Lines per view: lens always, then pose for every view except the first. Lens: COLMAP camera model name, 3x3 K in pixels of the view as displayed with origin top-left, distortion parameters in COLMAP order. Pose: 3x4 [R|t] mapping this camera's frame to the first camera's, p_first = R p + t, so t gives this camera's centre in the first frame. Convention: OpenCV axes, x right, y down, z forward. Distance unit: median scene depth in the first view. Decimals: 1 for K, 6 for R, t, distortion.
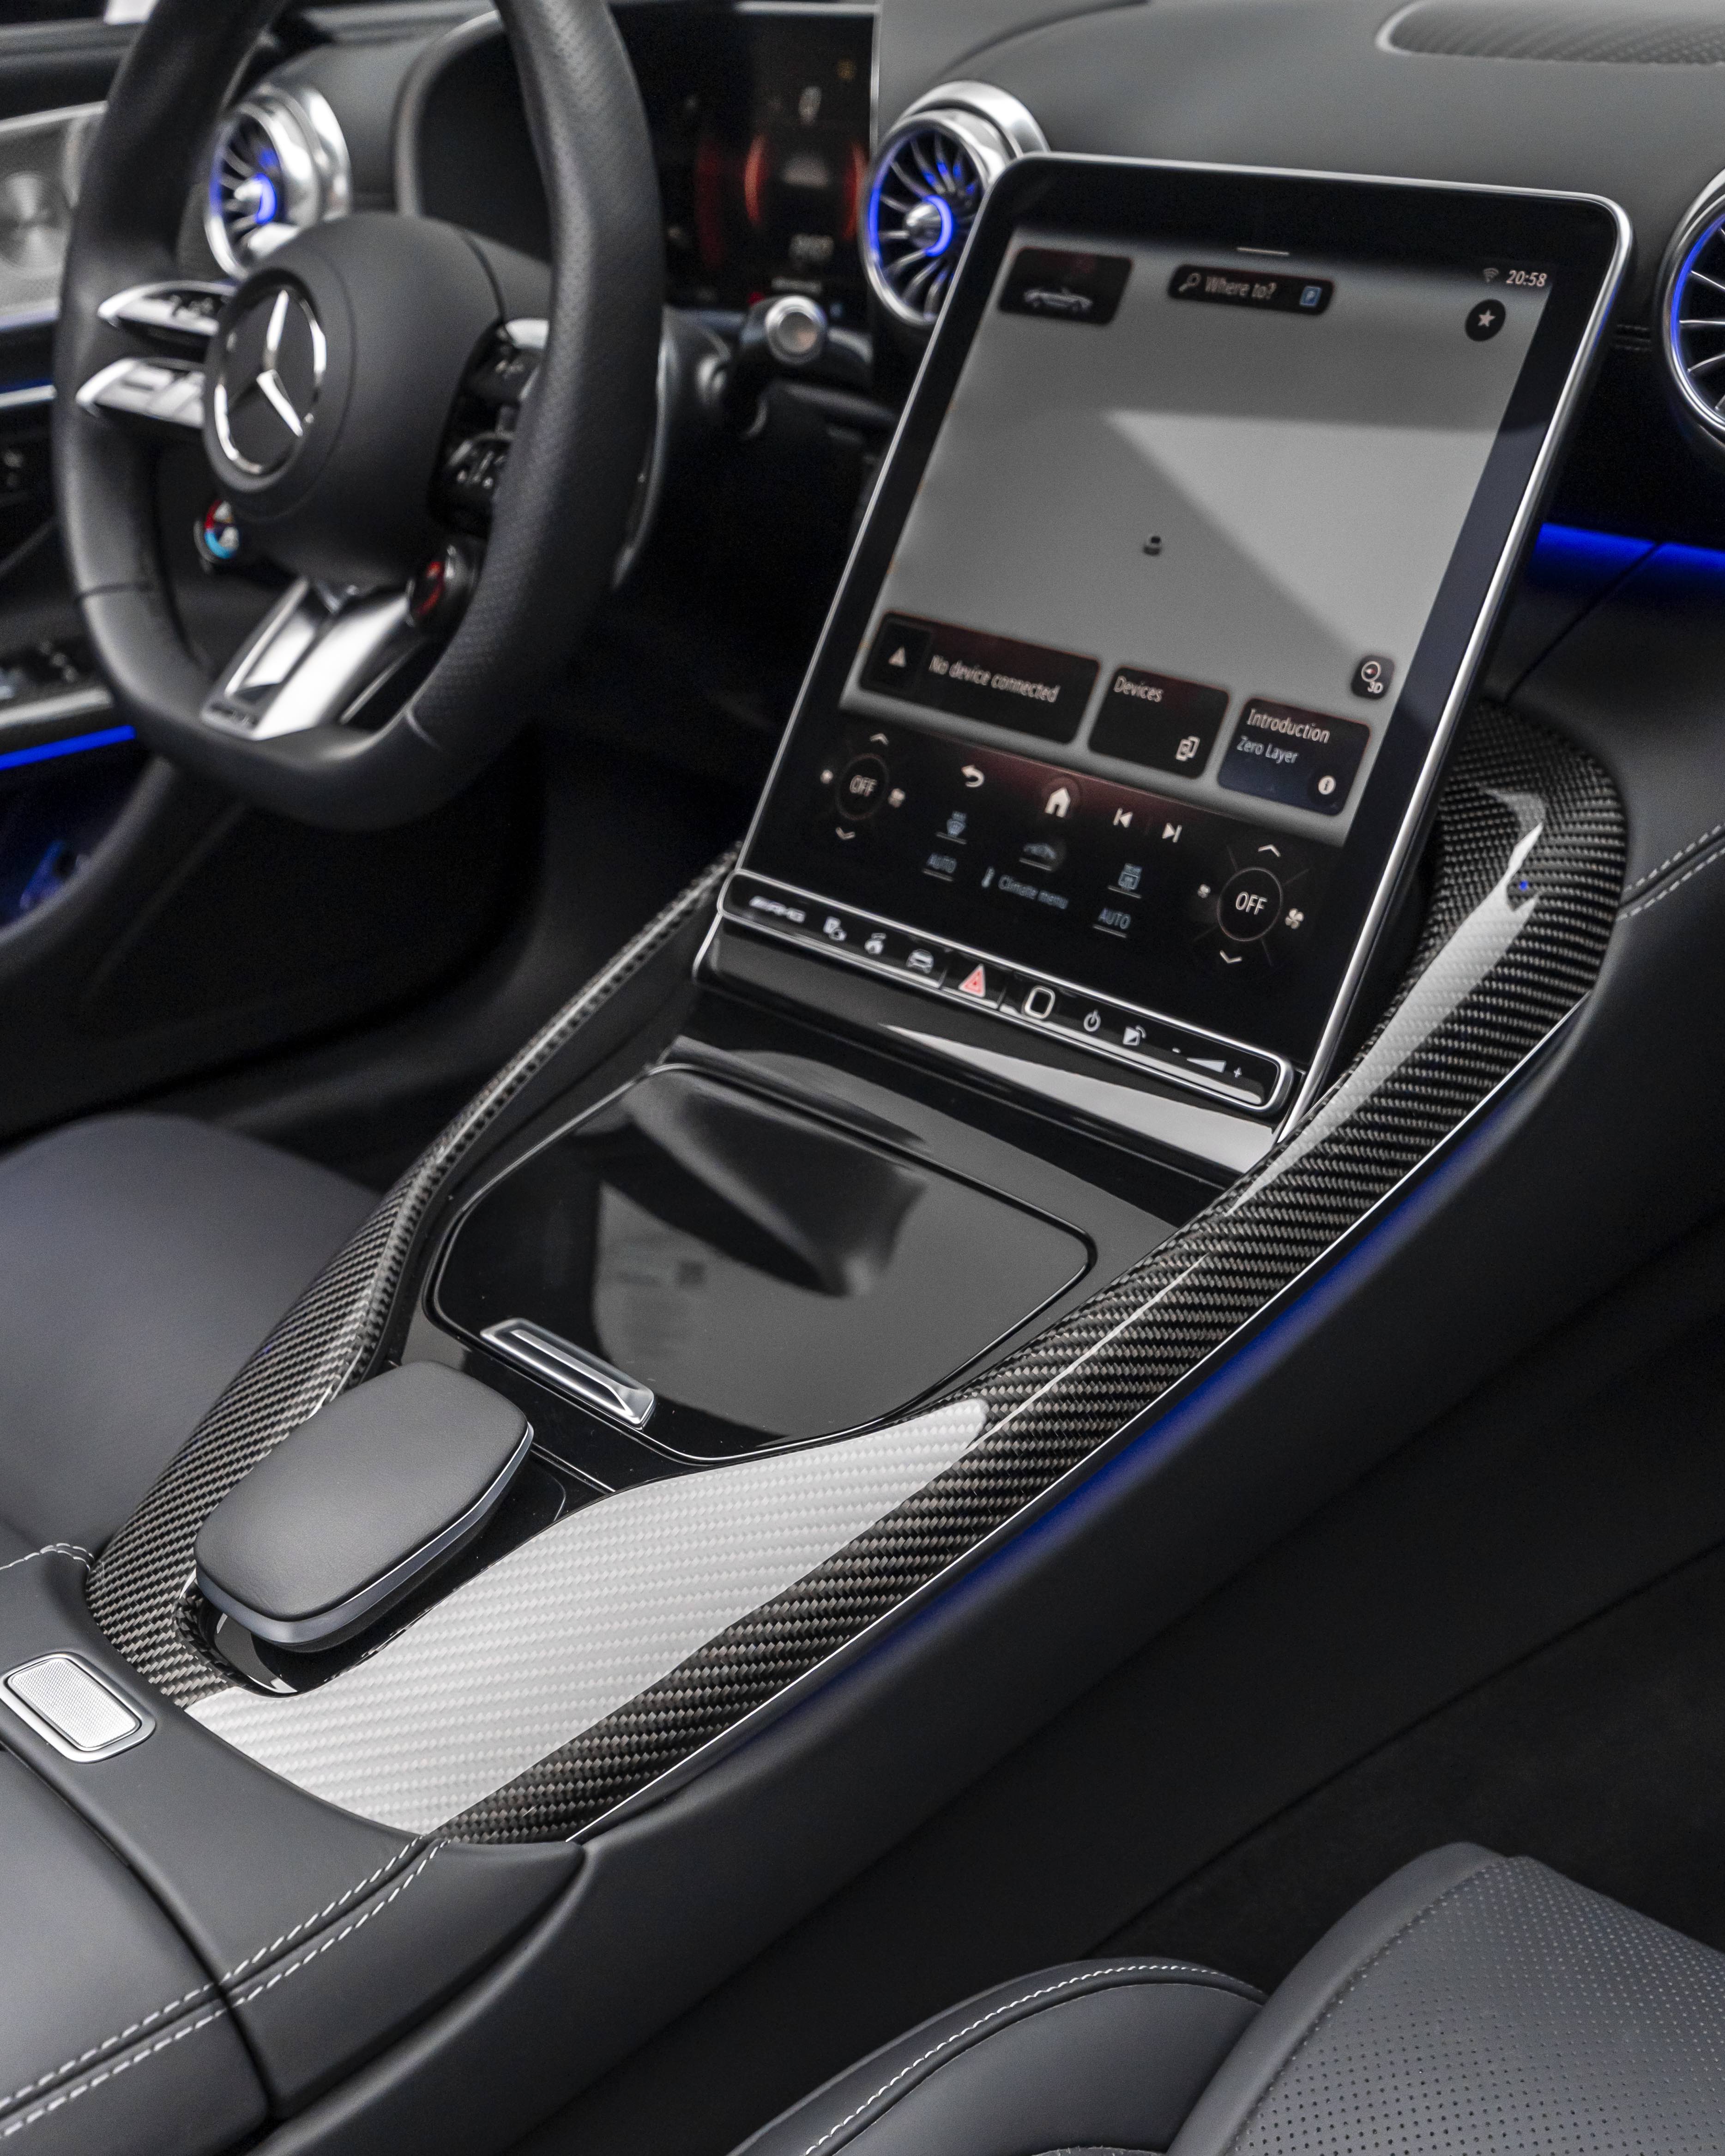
lens RADIAL K [[2012.3, 0, 890.8], [0, 2012.3, 1072.3], [0, 0, 1]] dist [-0.038400, 0.067799]
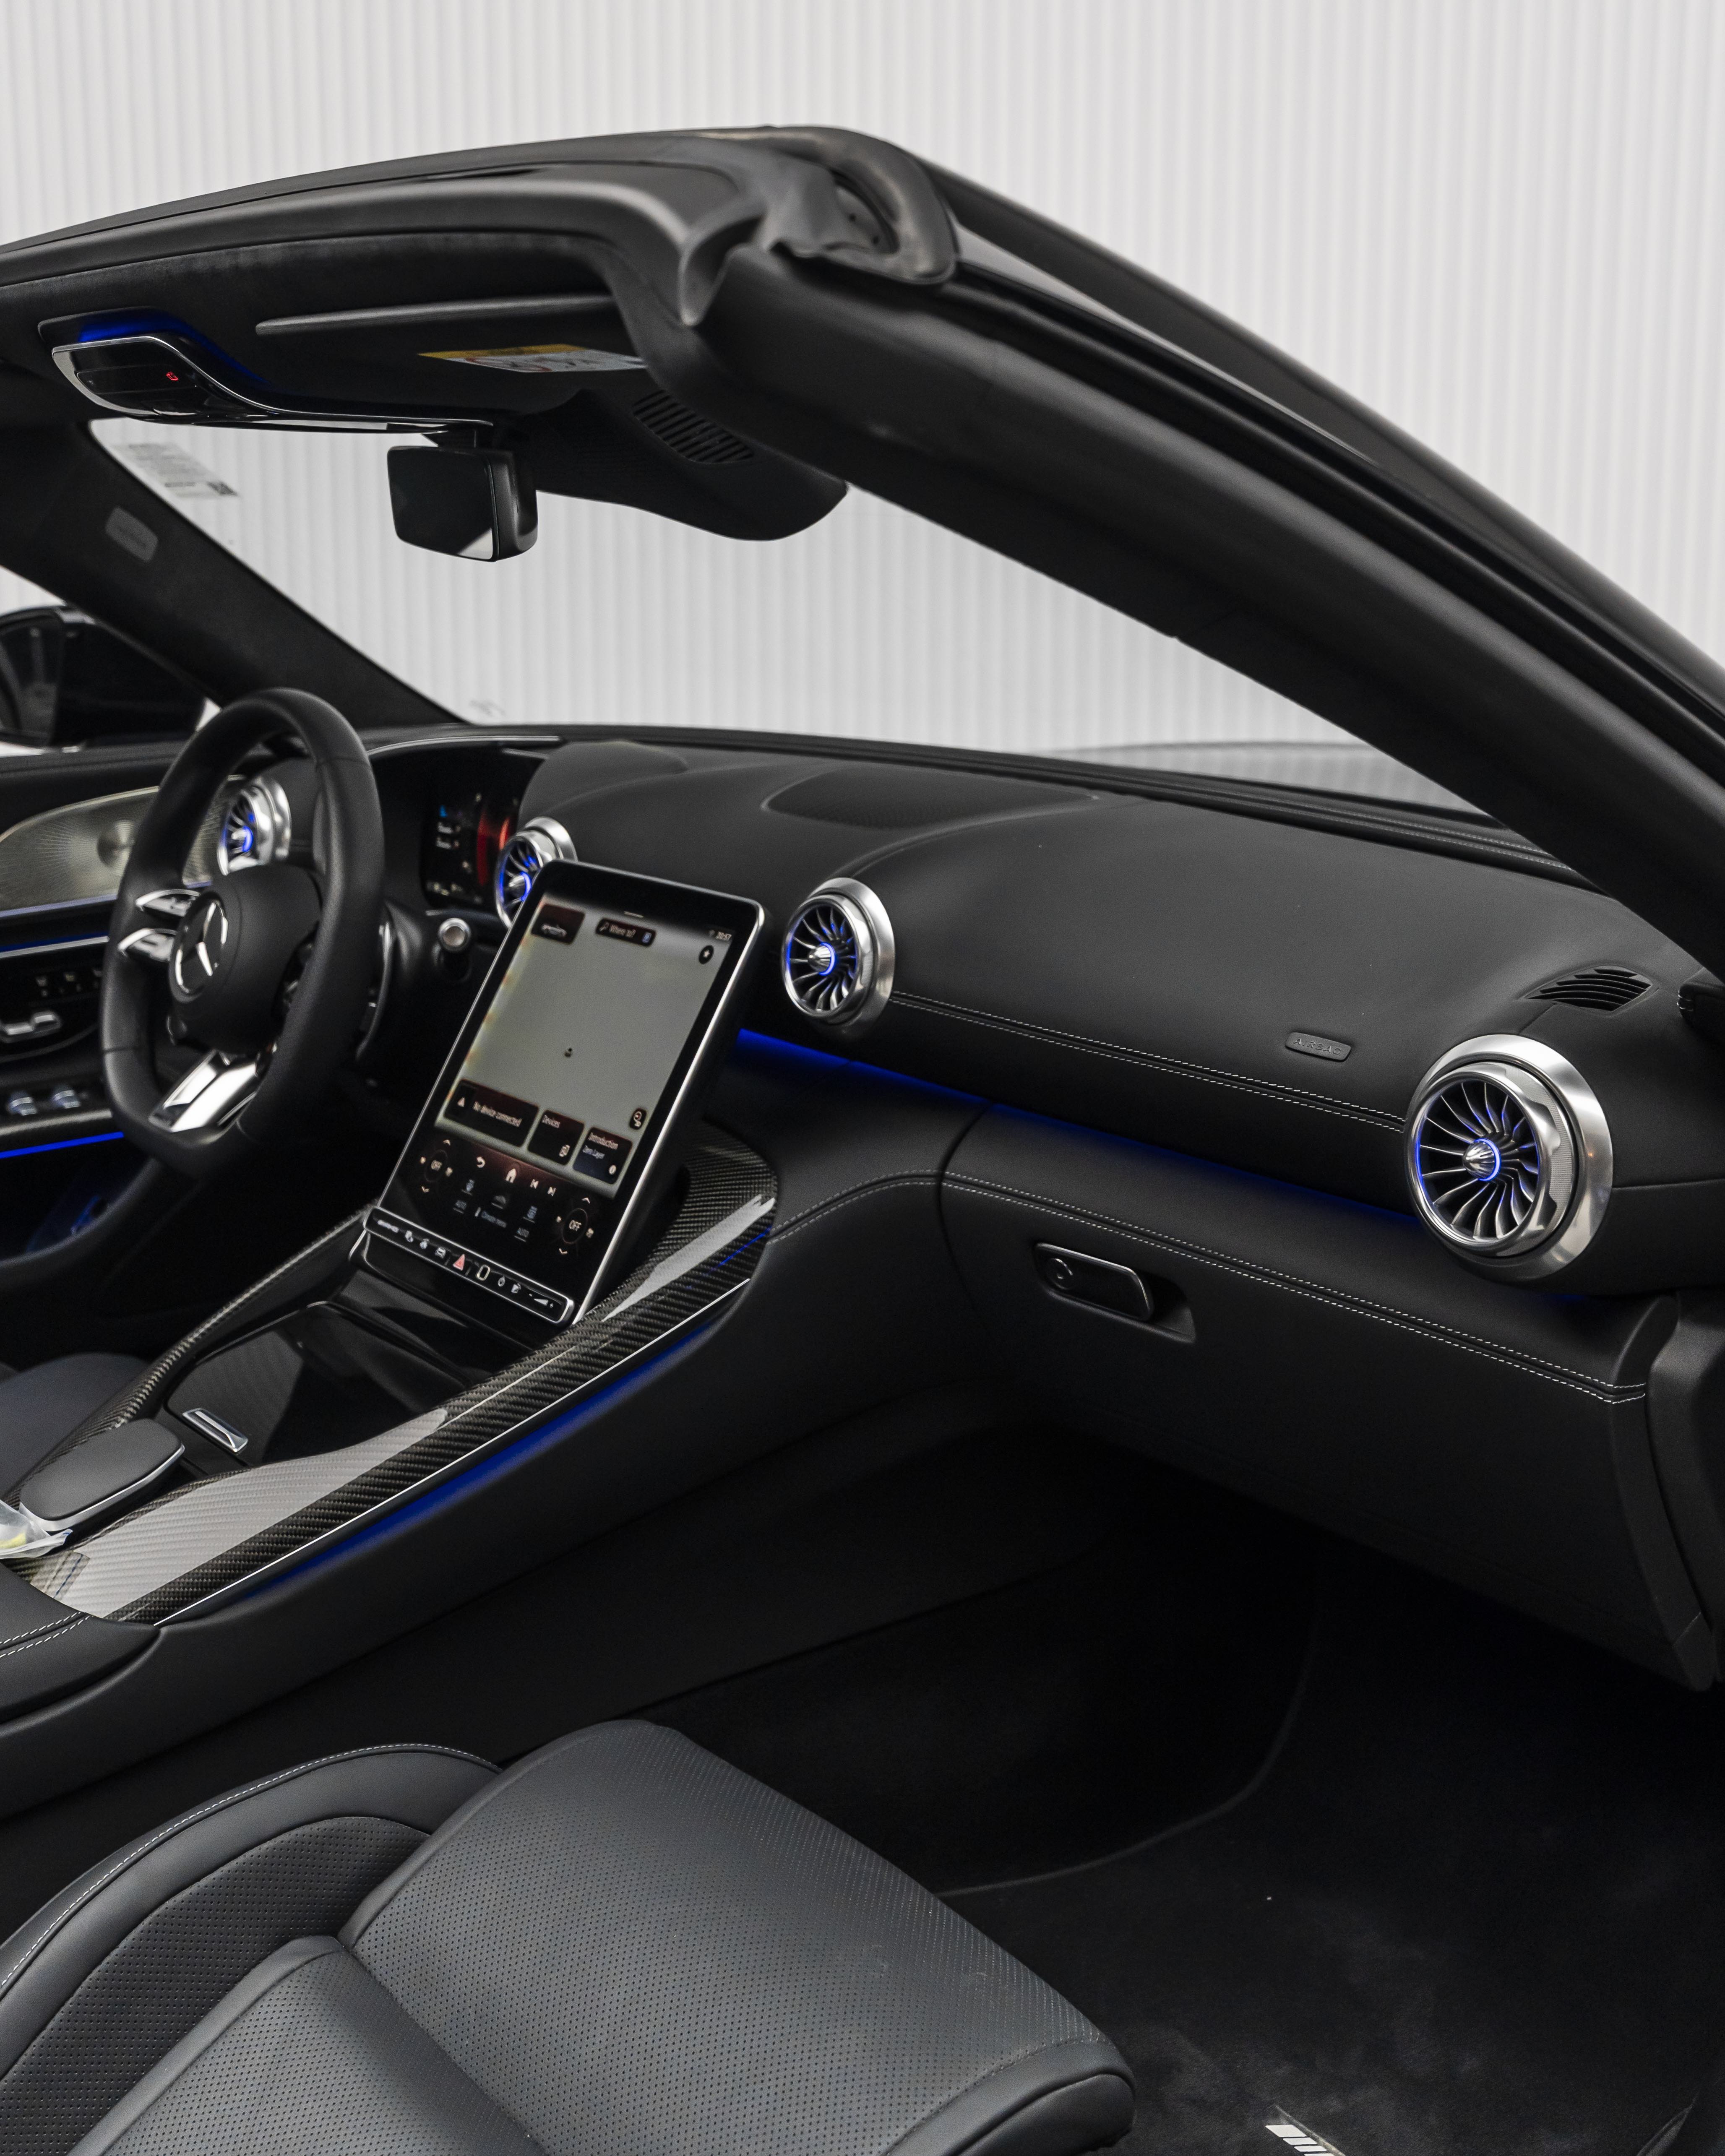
lens RADIAL K [[1915.1, 0, 817.0], [0, 1915.1, 1081.1], [0, 0, 1]] dist [0.003842, 0.007022]
pose [[0.992339, 0.041273, -0.116448, 0.576143], [-0.066158, 0.973542, -0.218721, 0.163091], [0.104340, 0.224750, 0.968814, -0.797035]]
